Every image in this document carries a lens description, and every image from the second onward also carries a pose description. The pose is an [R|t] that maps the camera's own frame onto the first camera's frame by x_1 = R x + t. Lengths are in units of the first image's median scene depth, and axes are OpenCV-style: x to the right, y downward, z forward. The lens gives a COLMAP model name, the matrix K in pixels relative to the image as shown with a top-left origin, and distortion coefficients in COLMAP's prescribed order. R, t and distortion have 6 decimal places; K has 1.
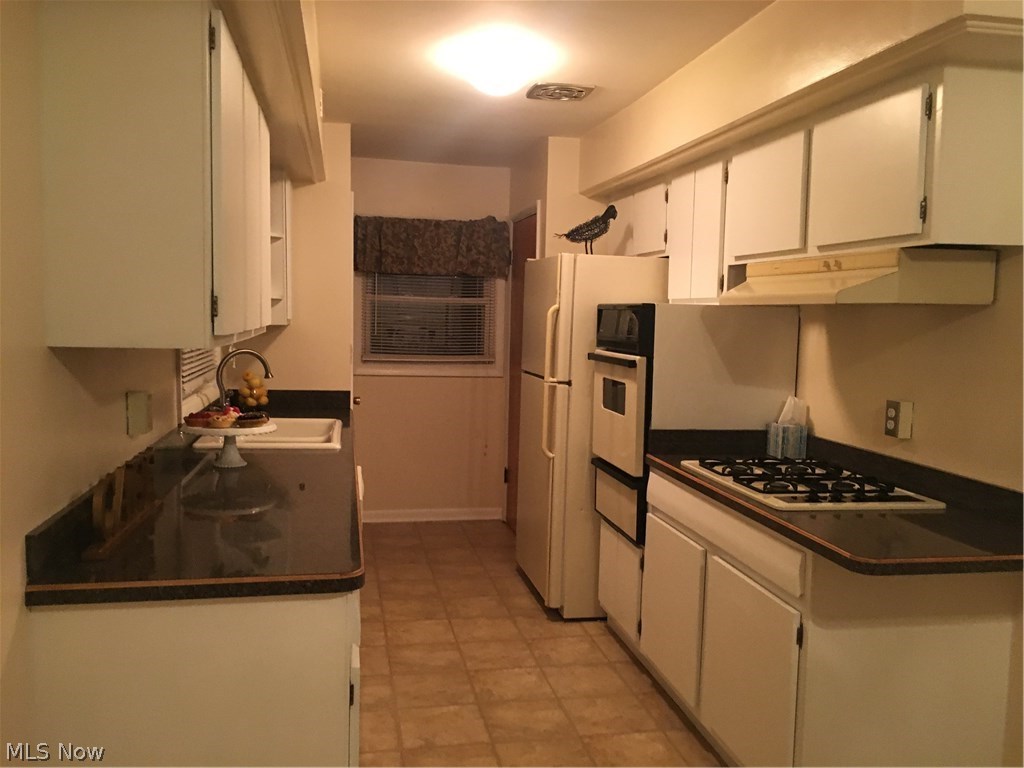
lens RADIAL K [[870.5, 0, 515.3], [0, 870.5, 377.0], [0, 0, 1]] dist [0.054943, -0.049860]
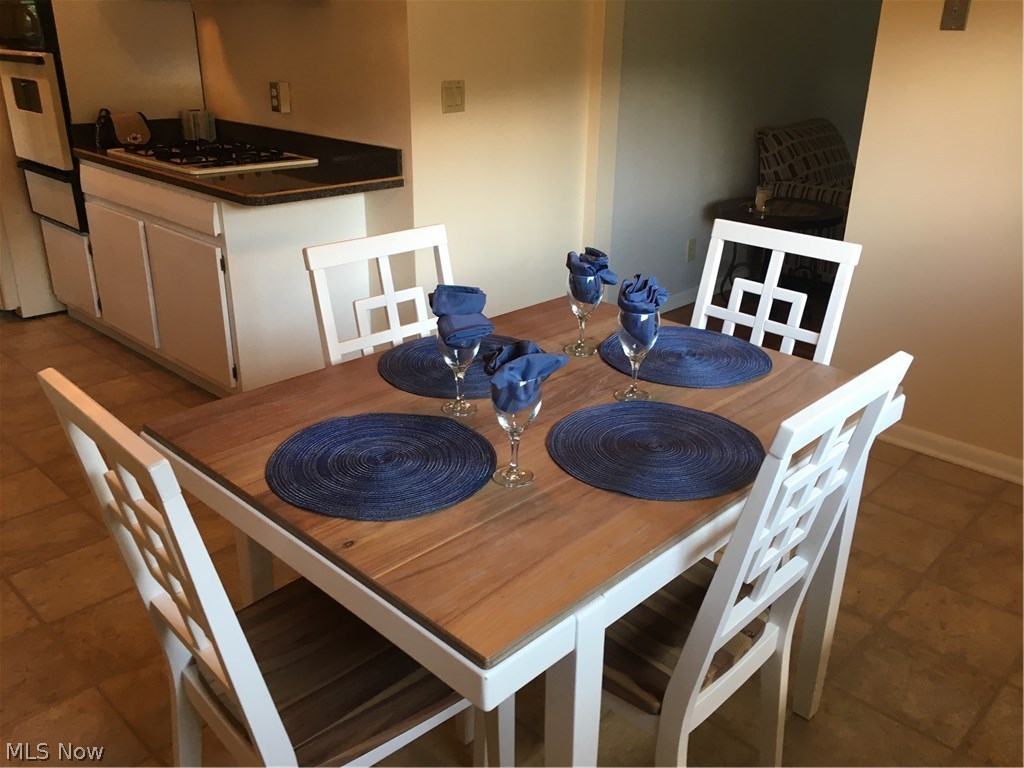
lens RADIAL K [[870.5, 0, 504.3], [0, 870.5, 373.1], [0, 0, 1]] dist [0.054943, -0.049860]
pose [[0.827239, -0.223254, 0.515590, -0.035736], [0.055594, 0.945687, 0.320291, 0.032159], [-0.559093, -0.236294, 0.794720, -0.255245]]
